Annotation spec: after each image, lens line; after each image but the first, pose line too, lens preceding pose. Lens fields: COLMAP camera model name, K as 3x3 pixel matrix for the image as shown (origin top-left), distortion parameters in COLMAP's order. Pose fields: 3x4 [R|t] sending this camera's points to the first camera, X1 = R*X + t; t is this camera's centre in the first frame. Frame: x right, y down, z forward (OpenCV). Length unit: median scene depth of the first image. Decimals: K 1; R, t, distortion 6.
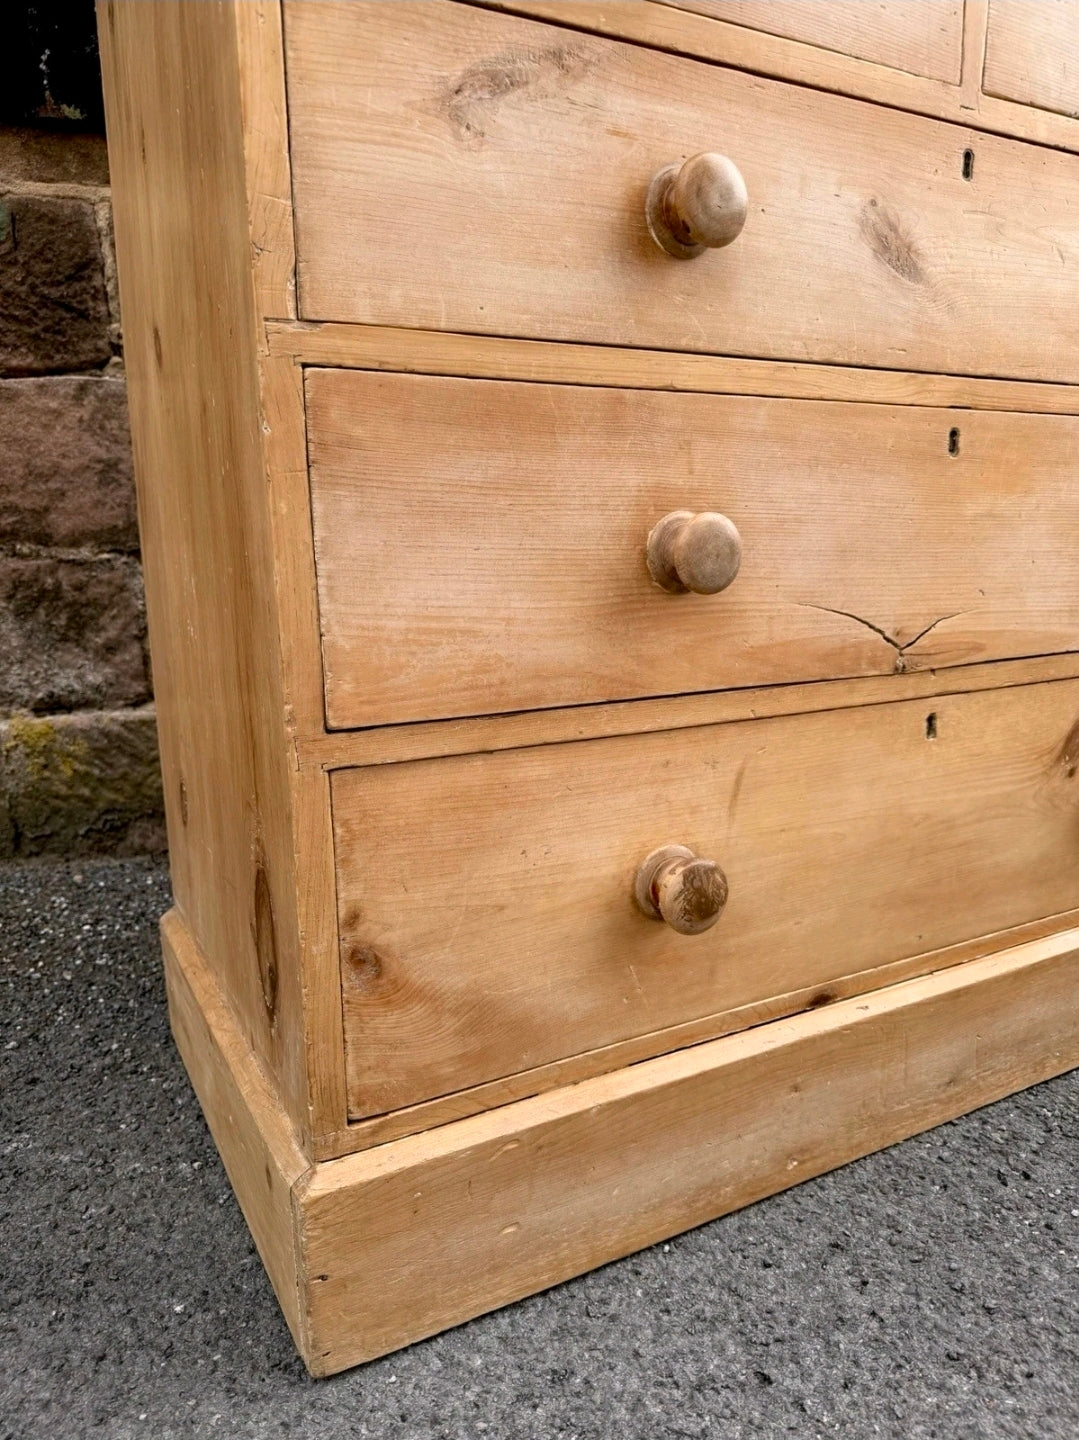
lens RADIAL K [[1038.5, 0, 535.7], [0, 1038.5, 728.0], [0, 0, 1]] dist [0.000644, -0.012705]
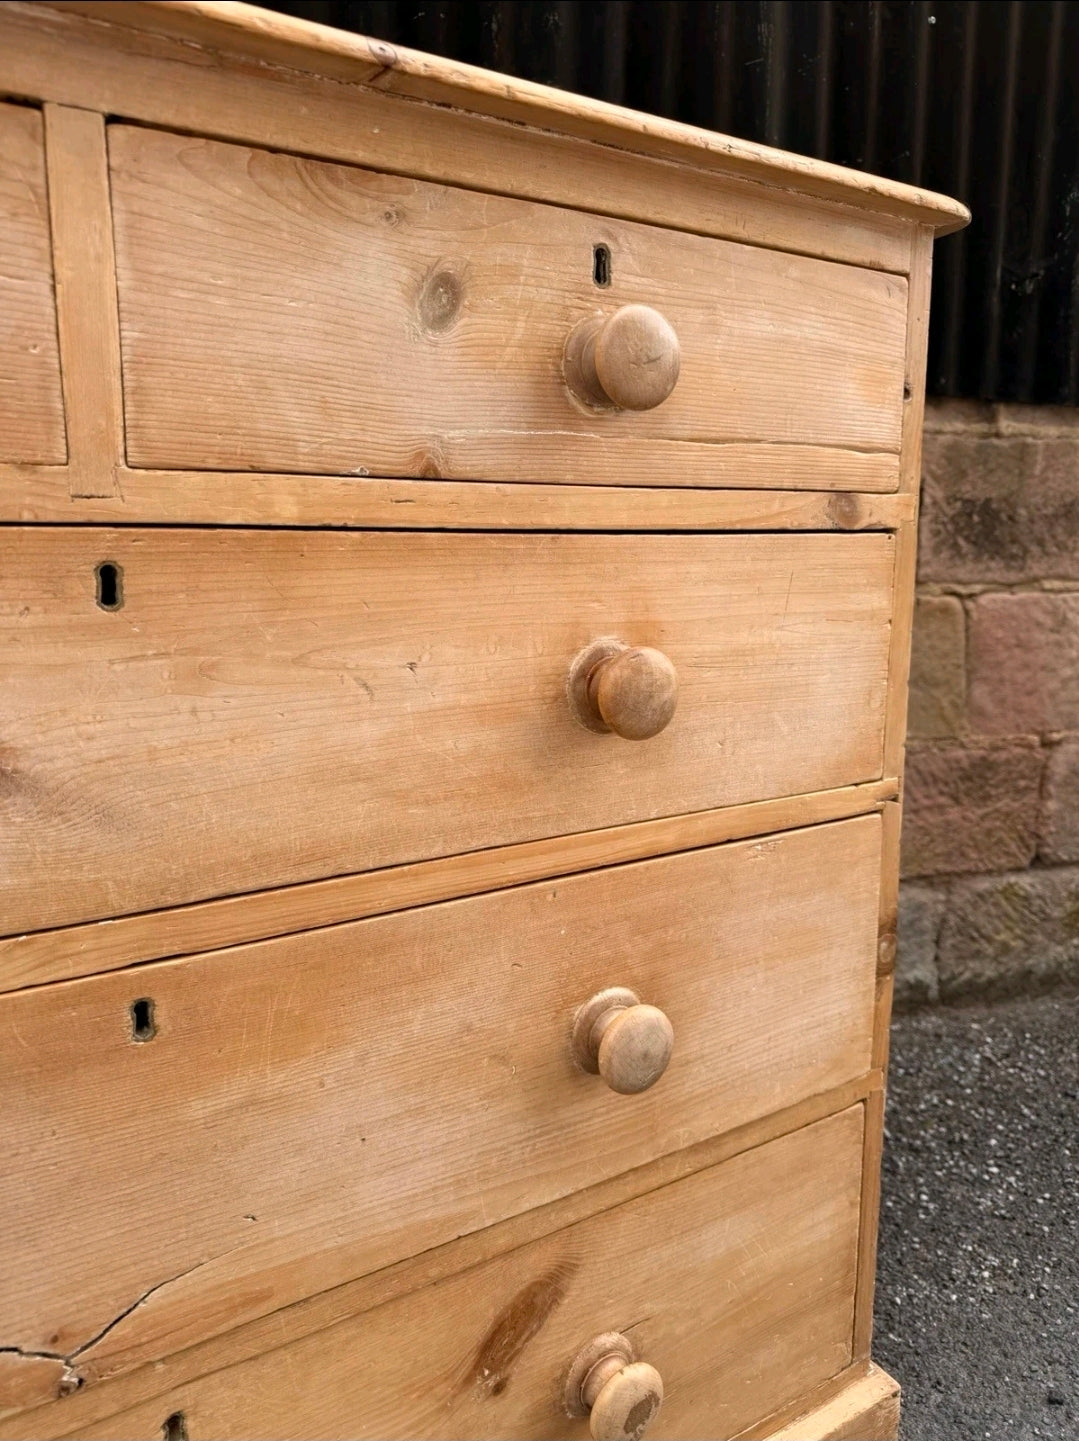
lens RADIAL K [[1036.1, 0, 546.3], [0, 1036.1, 722.3], [0, 0, 1]] dist [0.006537, -0.023804]
pose [[0.997741, -0.003088, 0.067113, 0.624927], [0.005167, 0.999511, -0.030826, -0.448722], [-0.066985, 0.031103, 0.997269, 0.403373]]
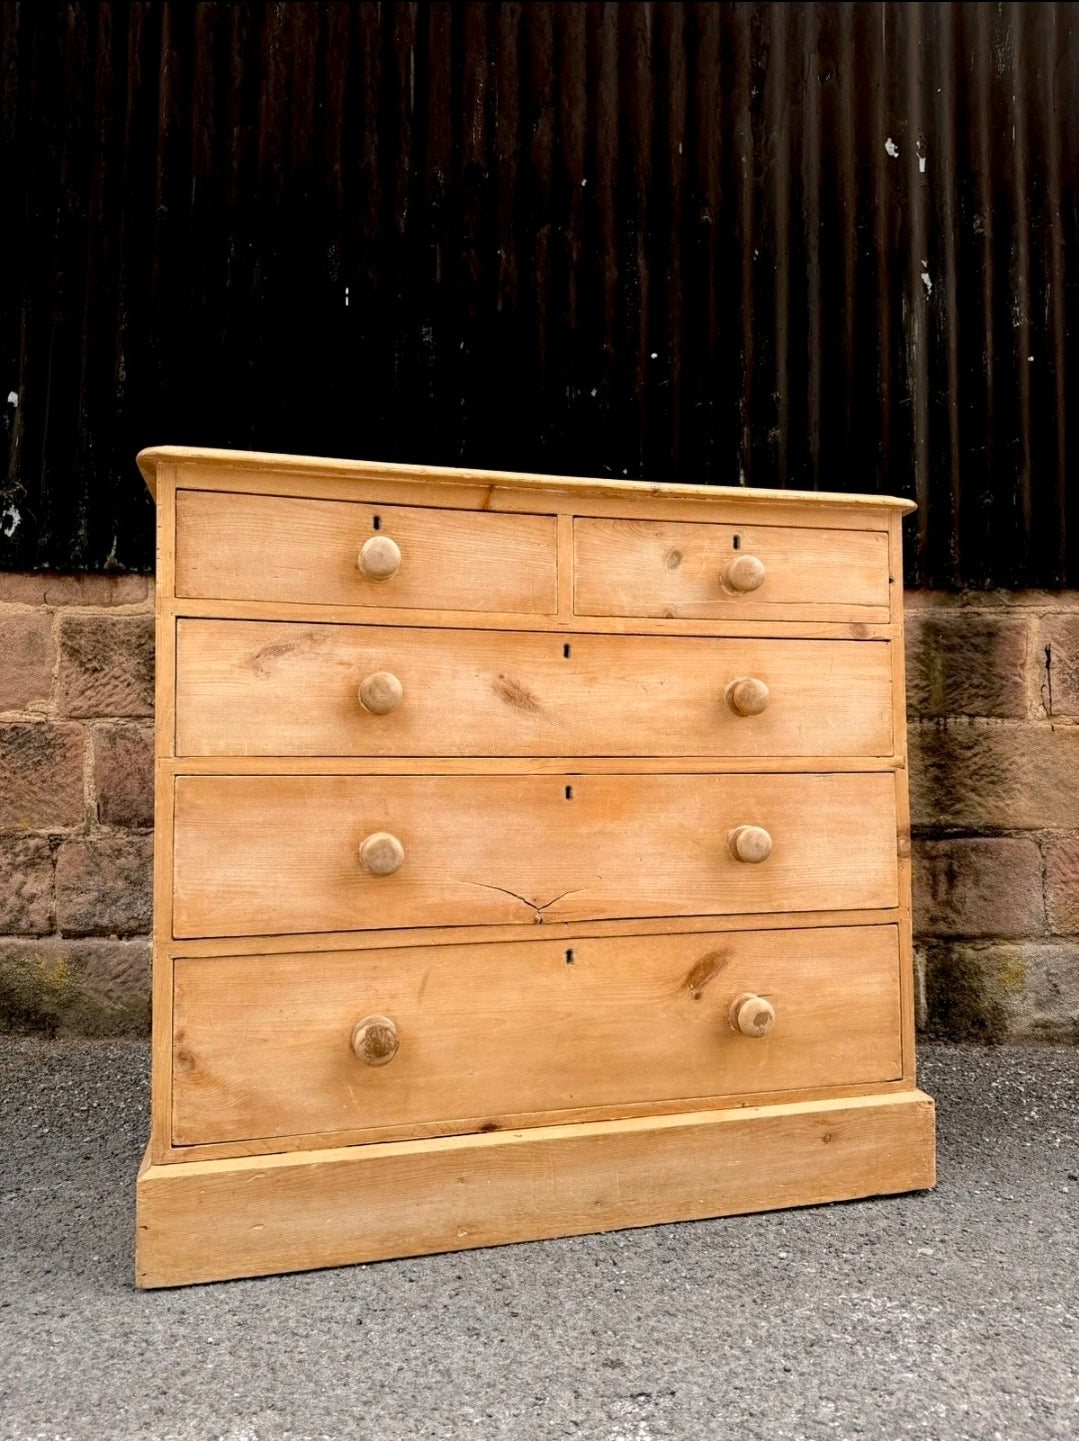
lens RADIAL K [[1013.5, 0, 544.2], [0, 1013.5, 722.6], [0, 0, 1]] dist [0.160814, -0.343024]
pose [[0.970902, -0.007123, -0.239370, 0.822536], [-0.051746, 0.969704, -0.238738, 0.029637], [0.233818, 0.244178, 0.941120, -0.727421]]
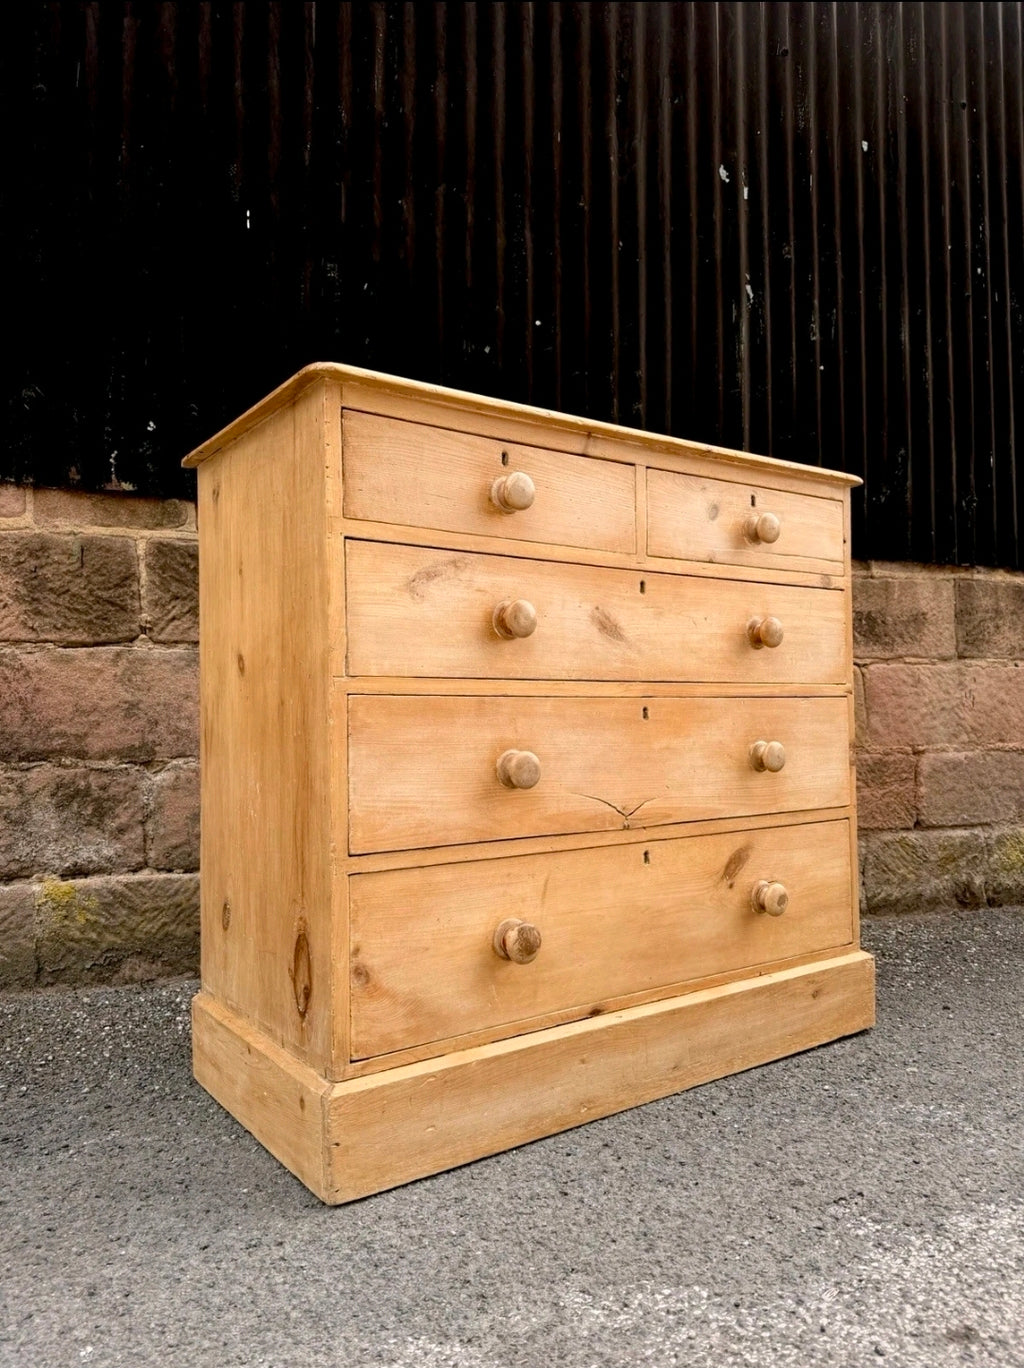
lens RADIAL K [[962.2, 0, 516.4], [0, 962.2, 686.0], [0, 0, 1]] dist [0.160814, -0.343024]
pose [[0.992128, 0.004119, 0.125164, -0.088155], [0.024338, 0.974062, -0.224969, 0.095098], [-0.122844, 0.226244, 0.966293, -0.843607]]
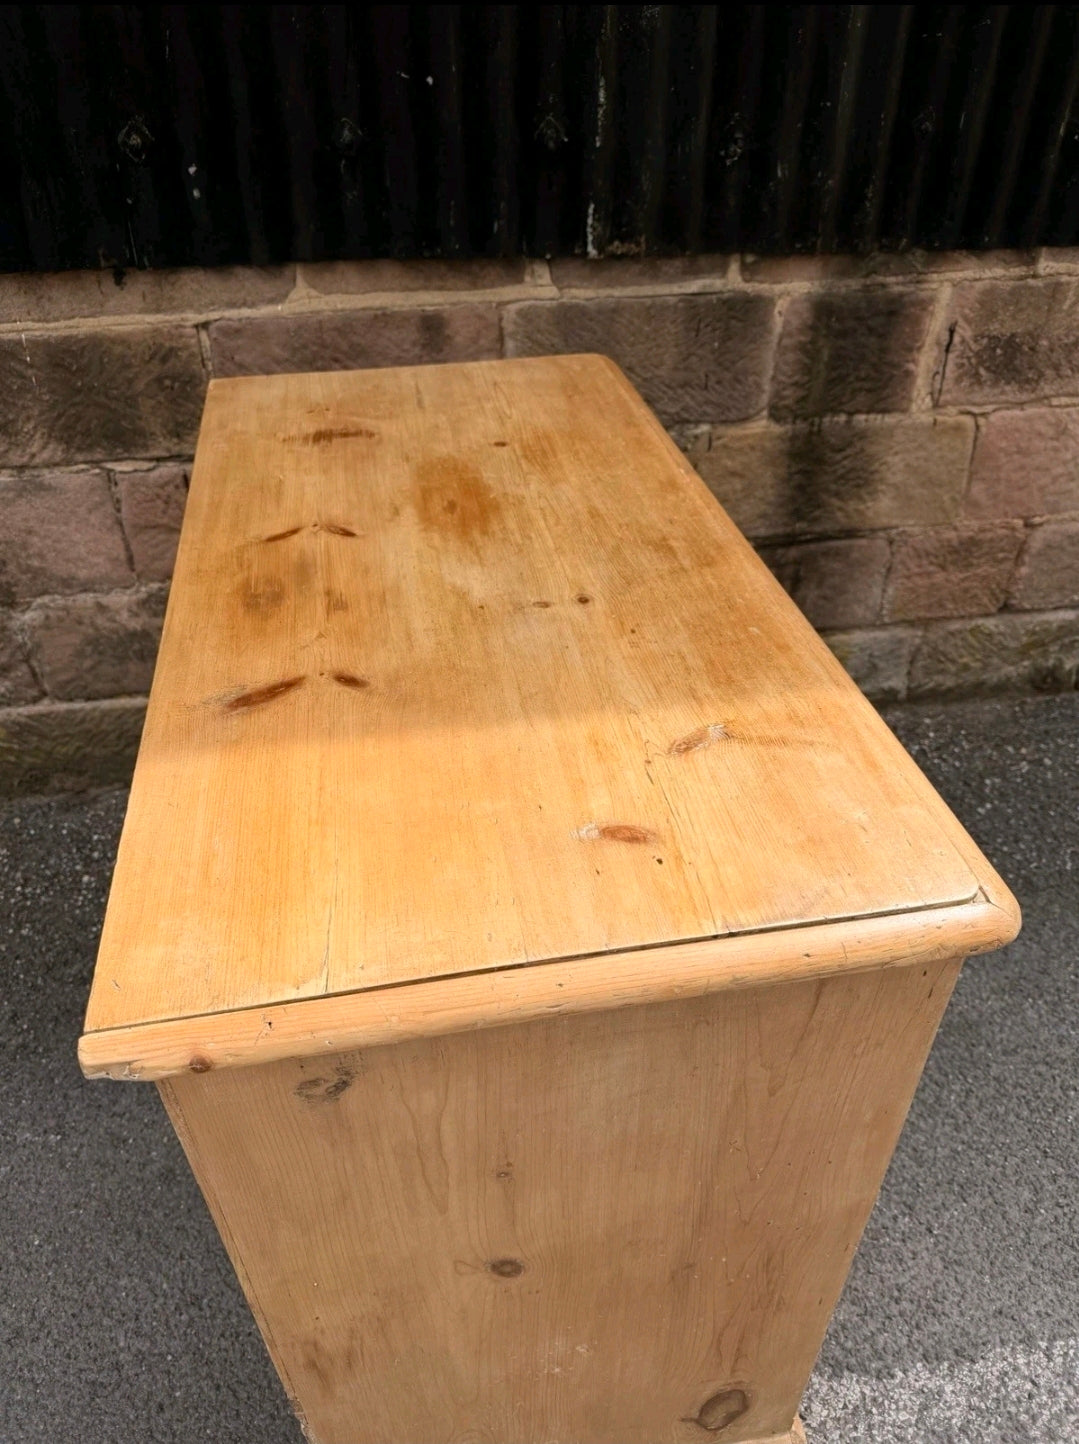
lens RADIAL K [[1041.4, 0, 535.7], [0, 1041.4, 730.0], [0, 0, 1]] dist [0.000644, -0.012705]
pose [[0.997522, 0.039721, -0.058065, 0.704978], [-0.010003, 0.897053, 0.441809, -1.240116], [0.069636, -0.440133, 0.895228, -0.341552]]
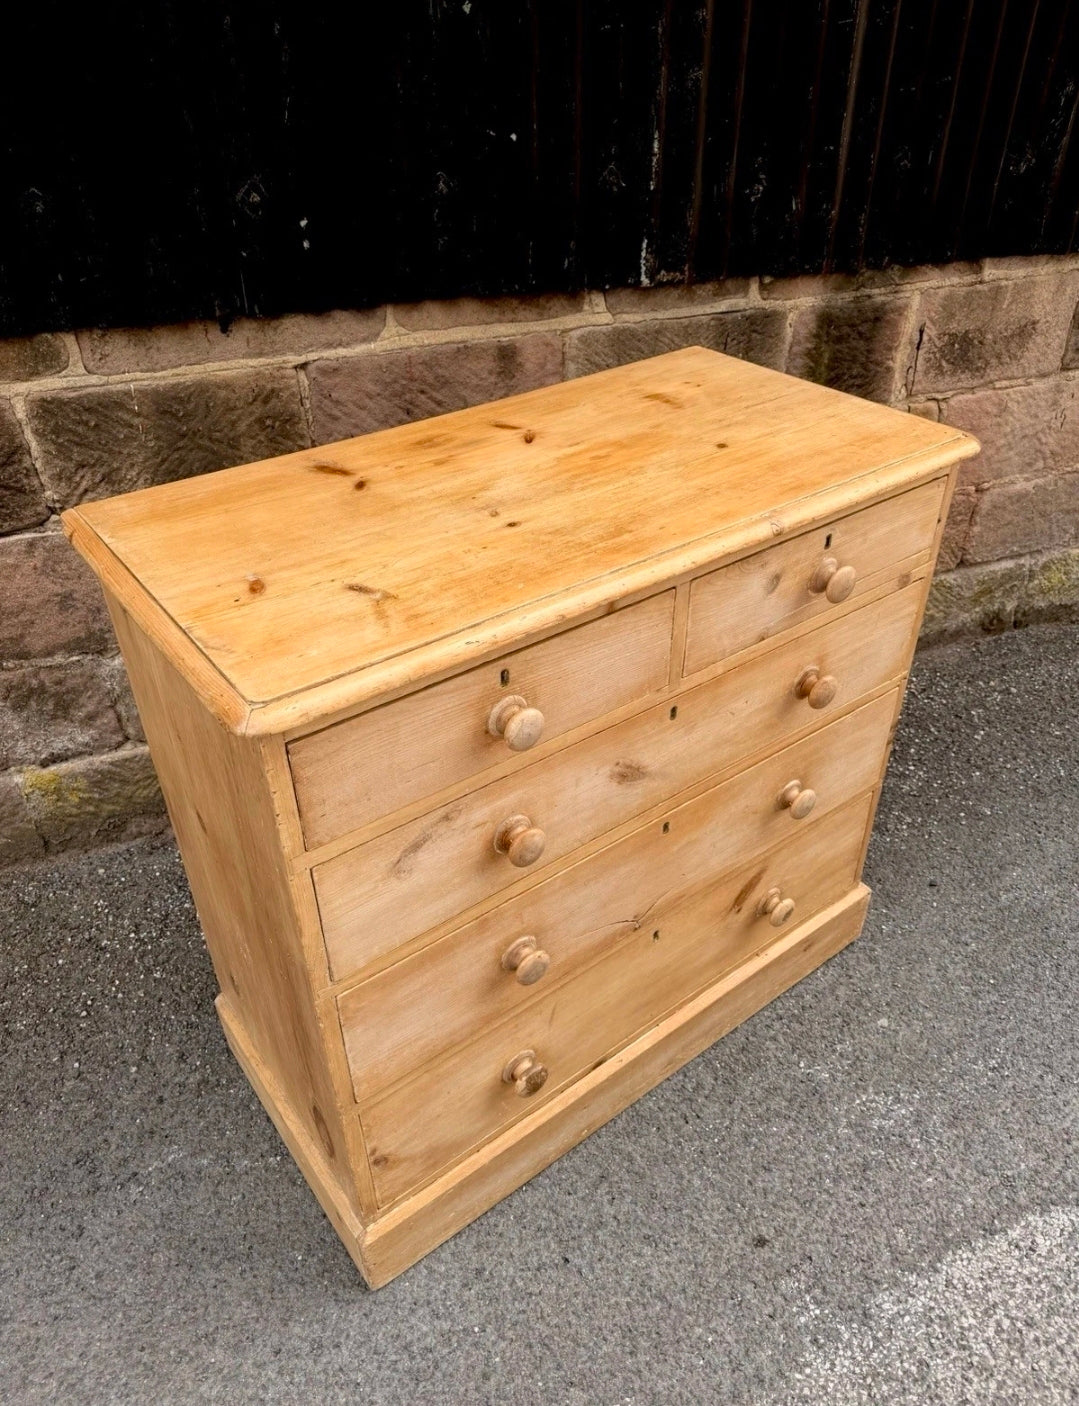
lens RADIAL K [[1032.5, 0, 543.1], [0, 1032.5, 694.3], [0, 0, 1]] dist [0.022180, -0.032221]
pose [[0.988933, -0.082871, 0.123061, -0.011634], [0.026378, 0.914454, 0.403830, -1.280656], [-0.145999, -0.396114, 0.906520, -0.526005]]
